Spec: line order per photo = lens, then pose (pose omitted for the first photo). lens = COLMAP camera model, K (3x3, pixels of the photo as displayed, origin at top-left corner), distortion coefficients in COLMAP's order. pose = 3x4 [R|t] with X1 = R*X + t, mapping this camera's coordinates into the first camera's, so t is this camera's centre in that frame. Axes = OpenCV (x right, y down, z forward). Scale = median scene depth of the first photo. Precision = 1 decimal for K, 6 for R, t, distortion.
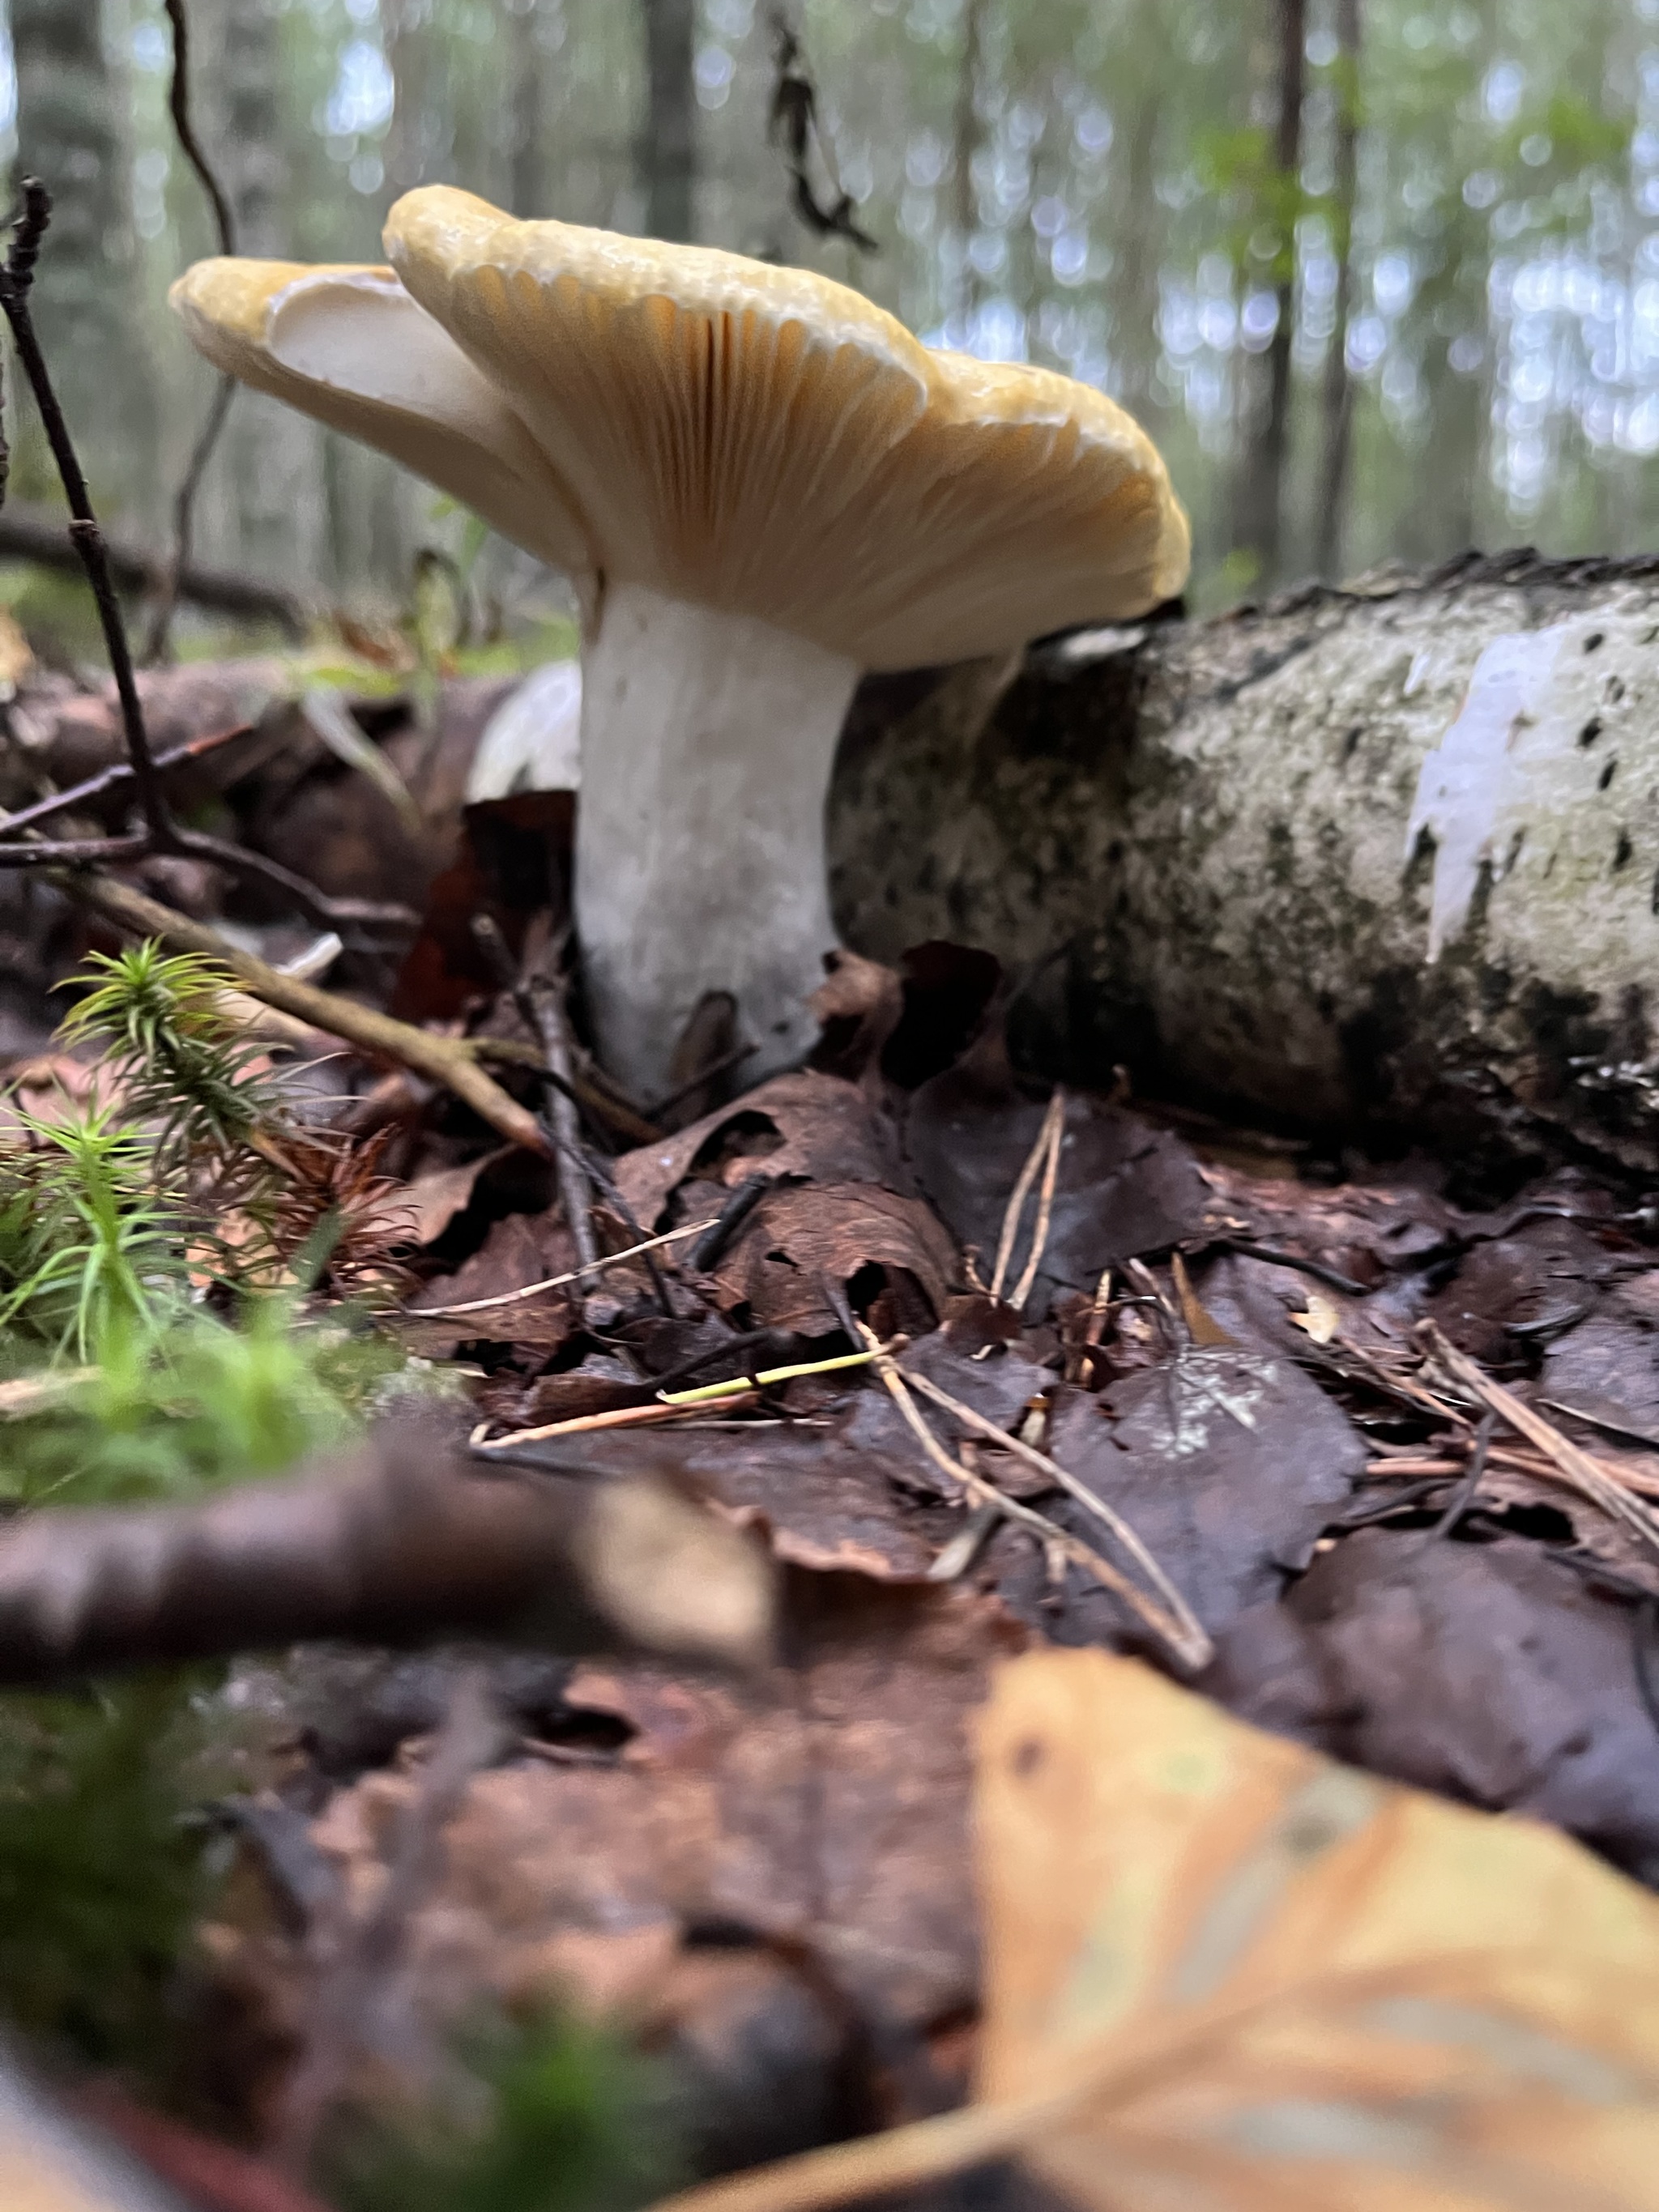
lens RADIAL K [[1658.8, 0, 916.9], [0, 1658.8, 1105.3], [0, 0, 1]] dist [-0.001695, -0.000690]
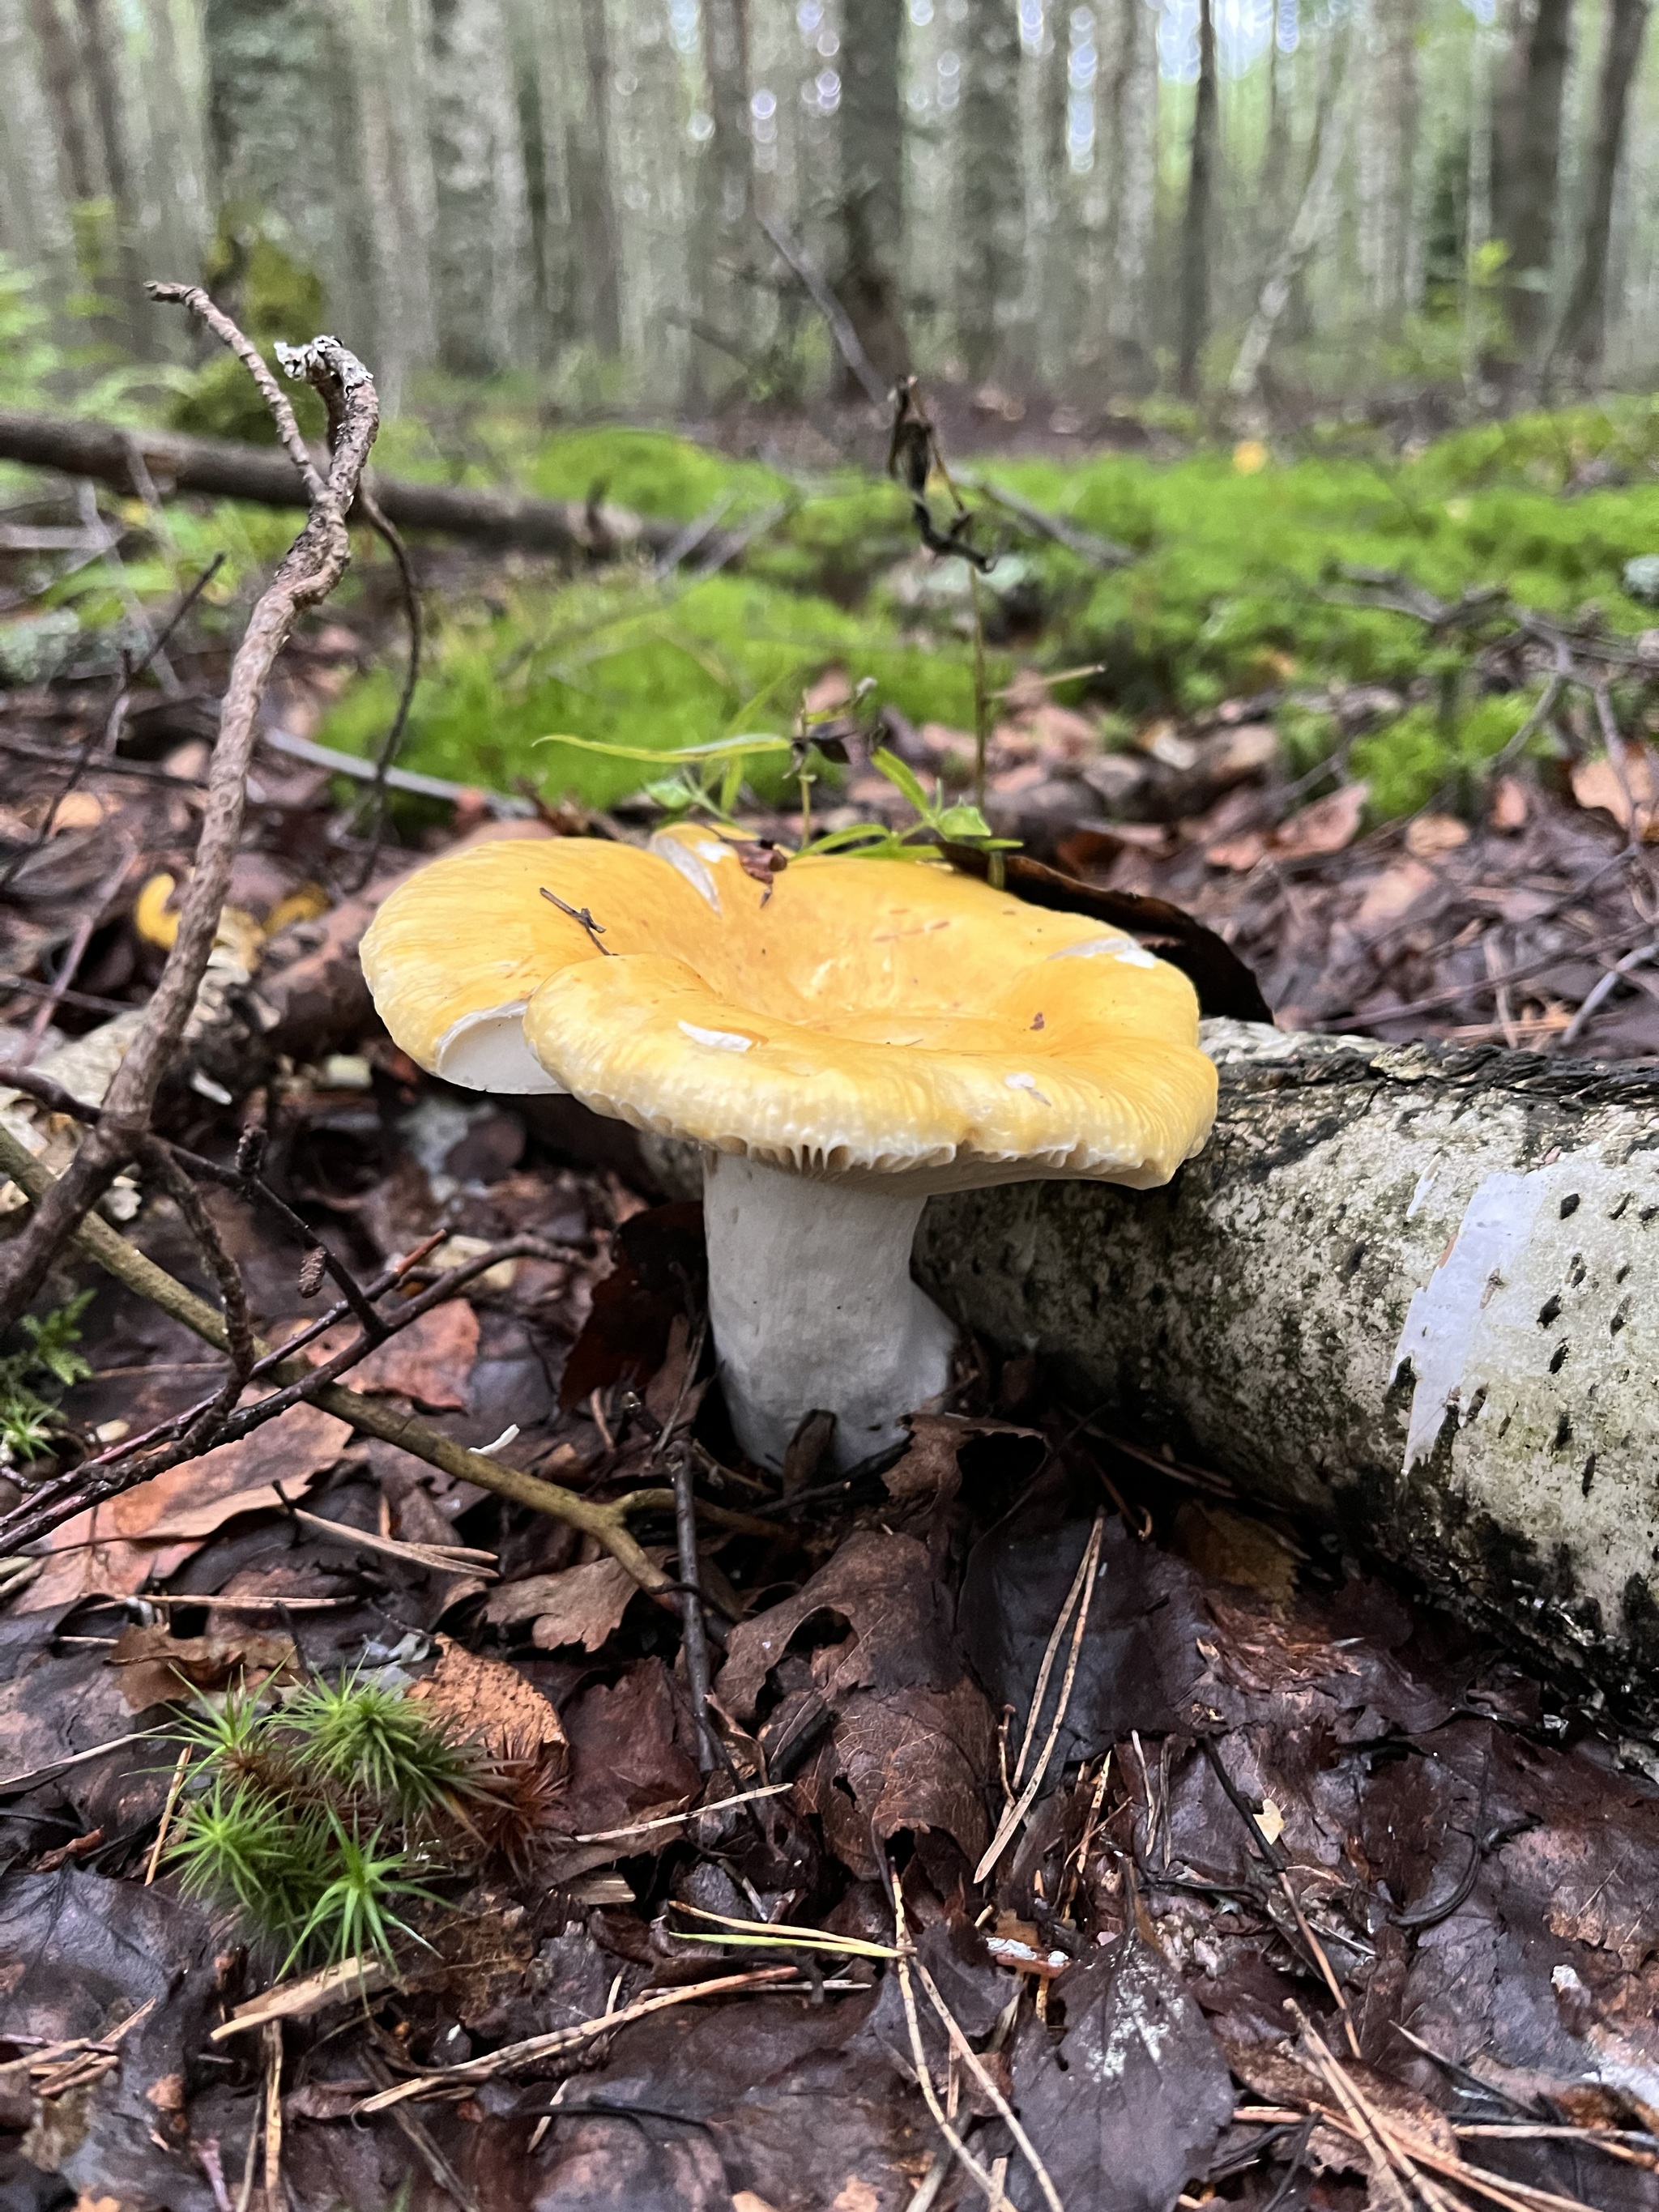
lens RADIAL K [[1658.8, 0, 916.9], [0, 1658.8, 1105.3], [0, 0, 1]] dist [-0.001695, -0.000690]
pose [[0.992742, 0.024931, -0.117647, 0.093419], [-0.005409, 0.986541, 0.163425, -0.522086], [0.120138, -0.161603, 0.979516, -0.156807]]
